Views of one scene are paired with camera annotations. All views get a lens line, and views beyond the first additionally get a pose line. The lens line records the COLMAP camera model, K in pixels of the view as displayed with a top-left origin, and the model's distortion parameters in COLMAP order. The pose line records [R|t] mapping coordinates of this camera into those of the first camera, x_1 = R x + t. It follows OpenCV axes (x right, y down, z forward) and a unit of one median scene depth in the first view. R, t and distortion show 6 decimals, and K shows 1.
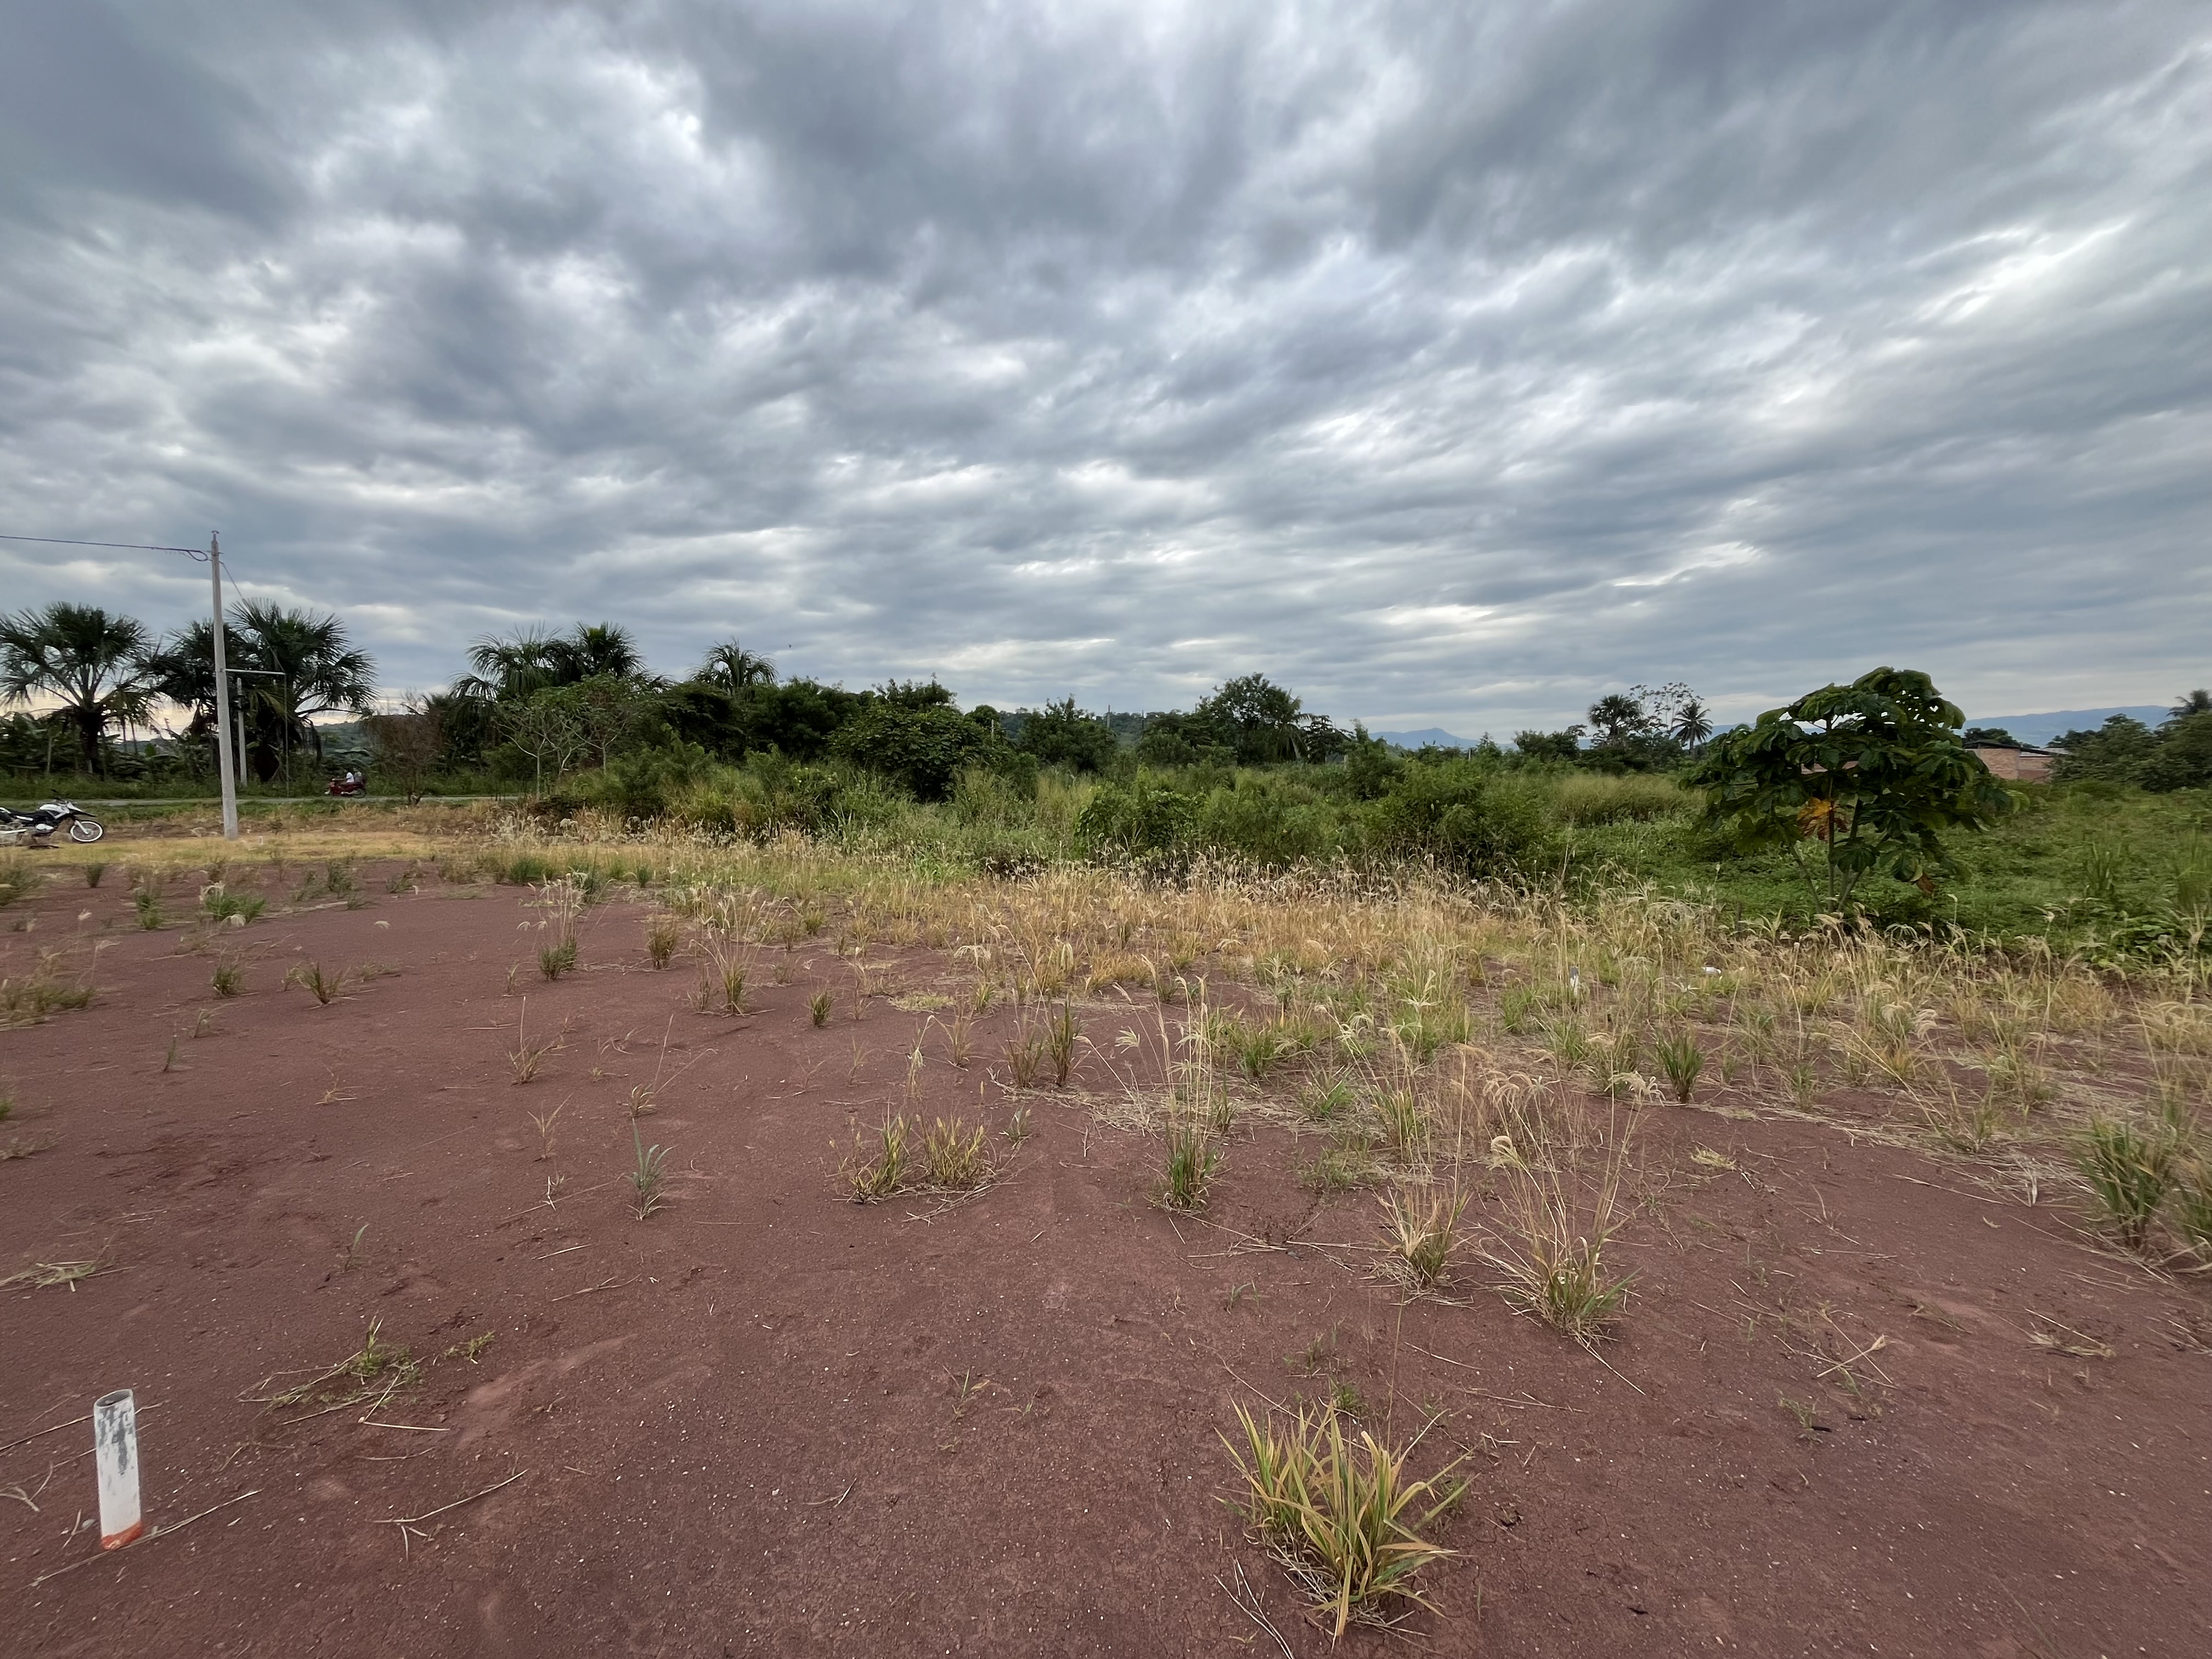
lens RADIAL K [[892.6, 0, 1100.0], [0, 892.6, 834.8], [0, 0, 1]] dist [-0.003152, -0.001076]
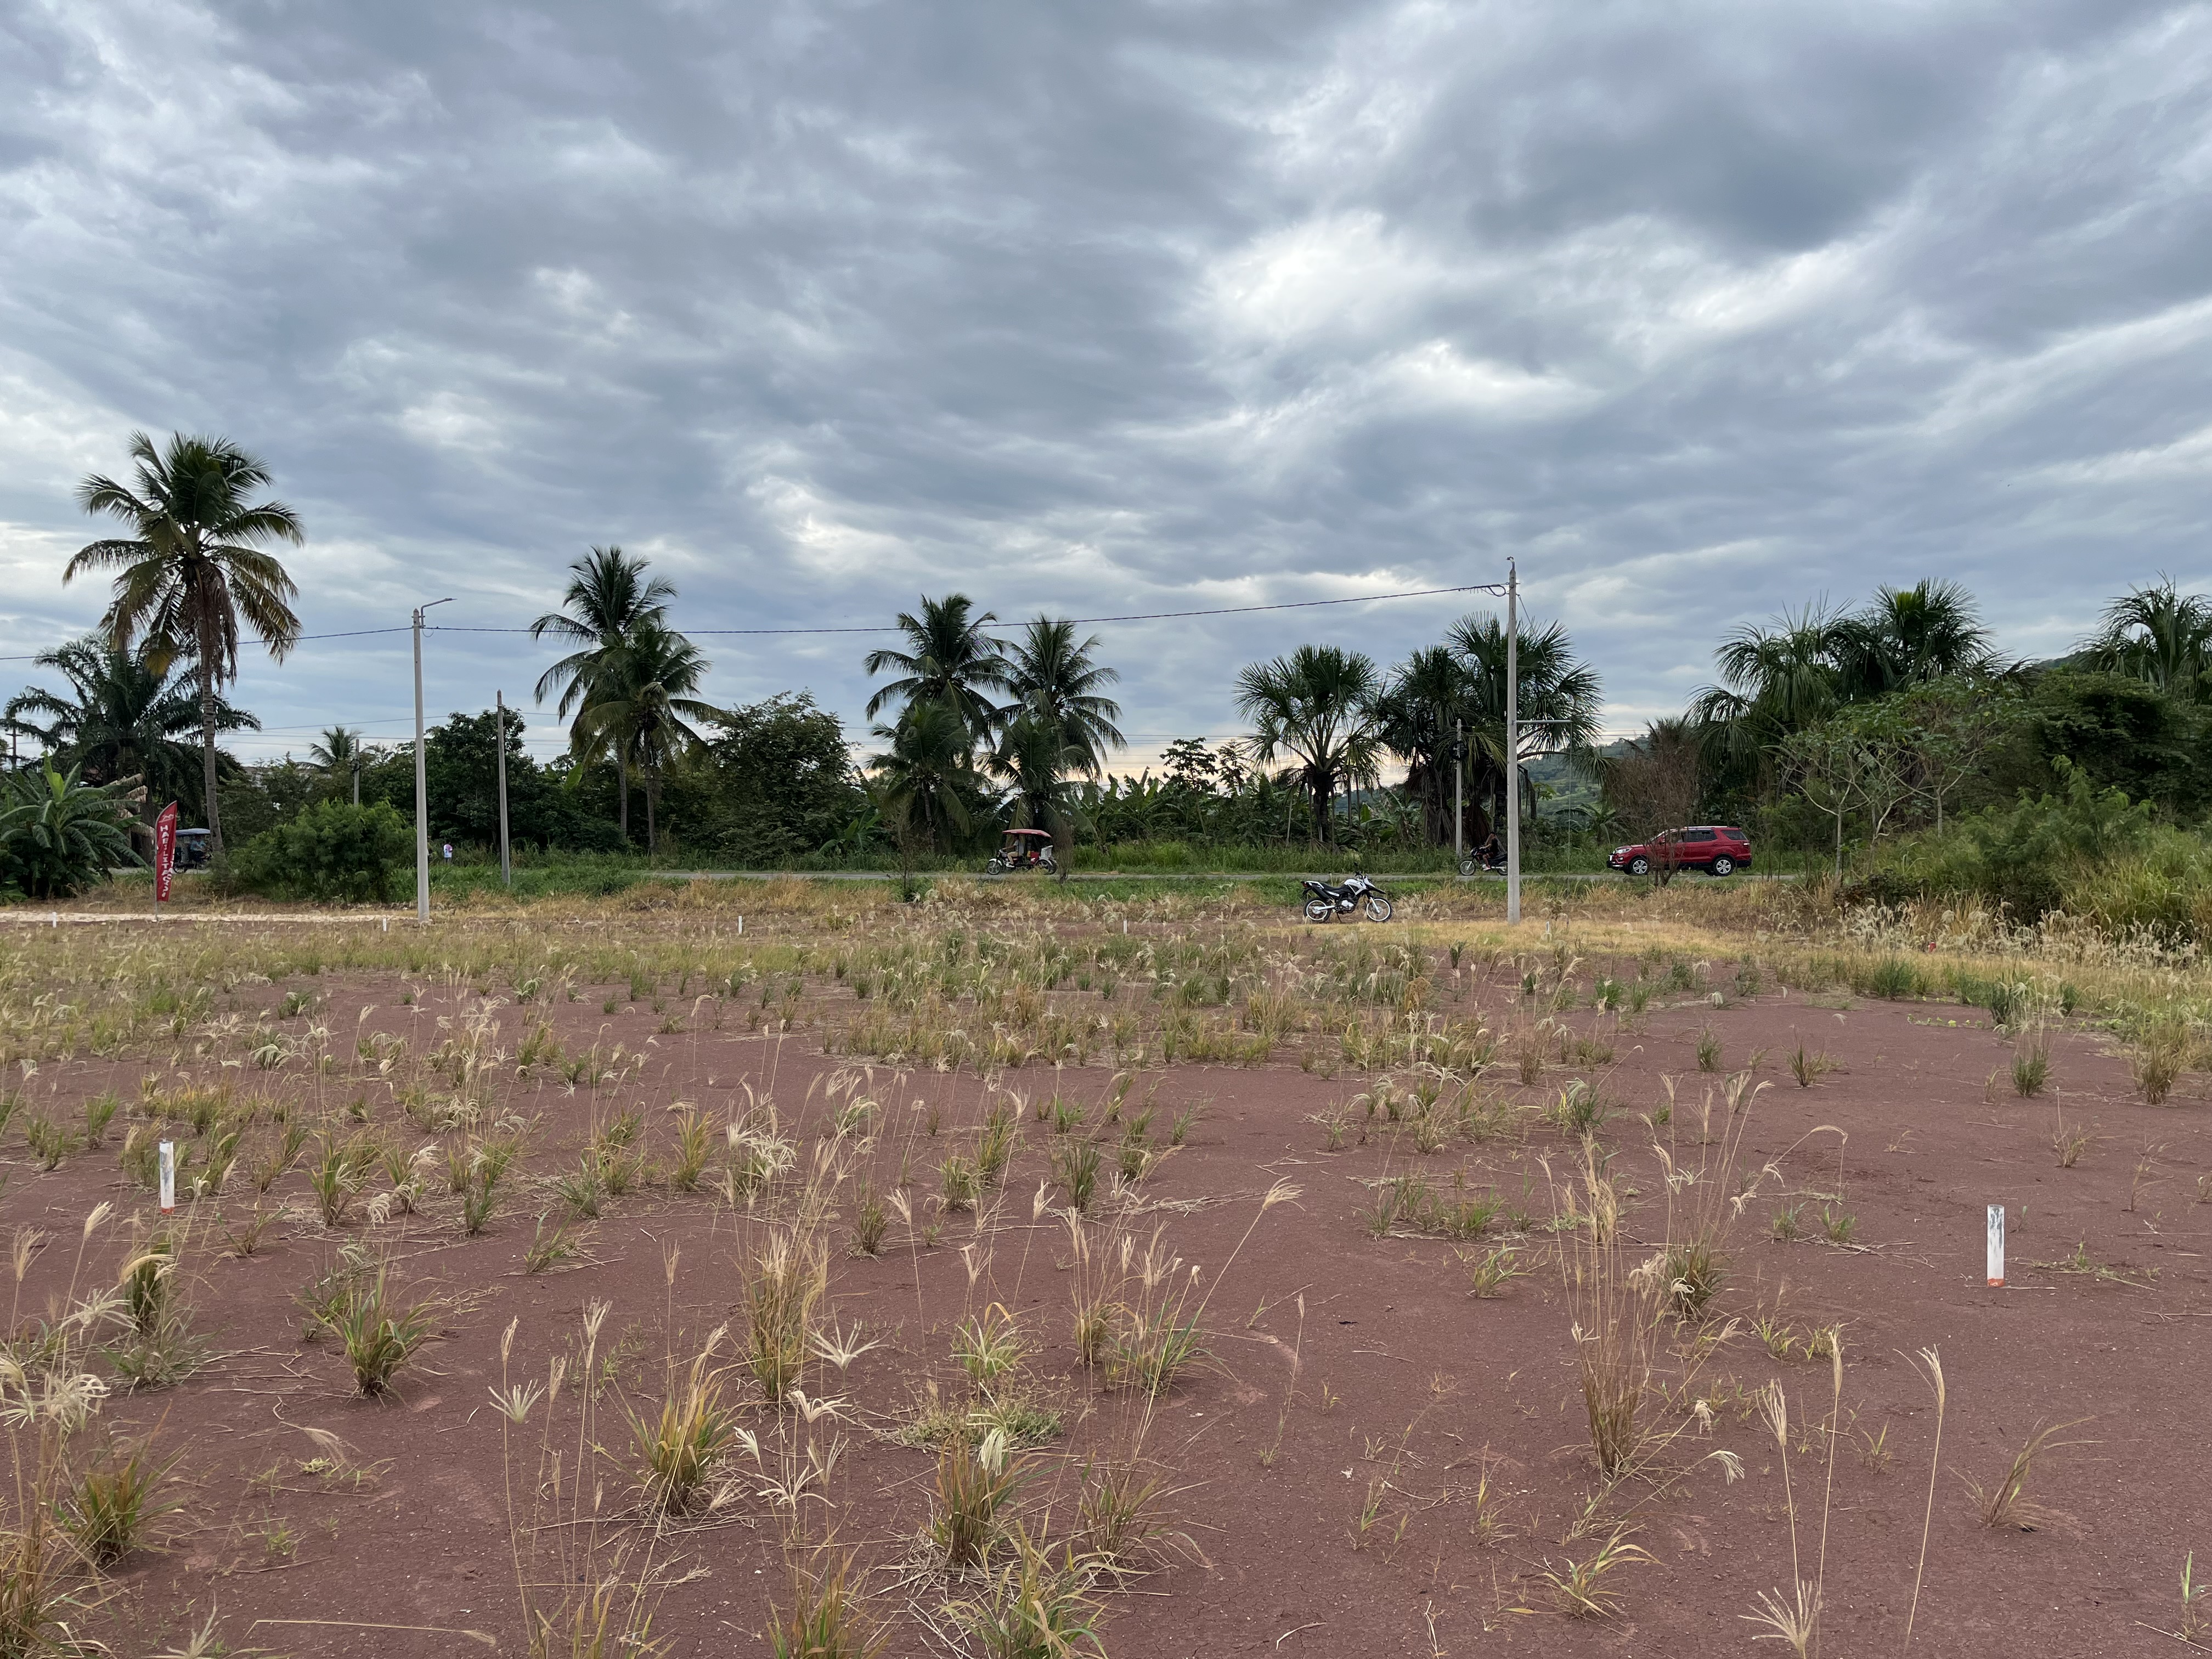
lens RADIAL K [[1663.5, 0, 1094.4], [0, 1663.5, 838.2], [0, 0, 1]] dist [0.038171, -0.056951]
pose [[0.584768, -0.007102, -0.811169, 0.025469], [-0.046255, 0.998043, -0.042083, 0.003967], [0.809880, 0.062130, 0.583295, -0.104640]]
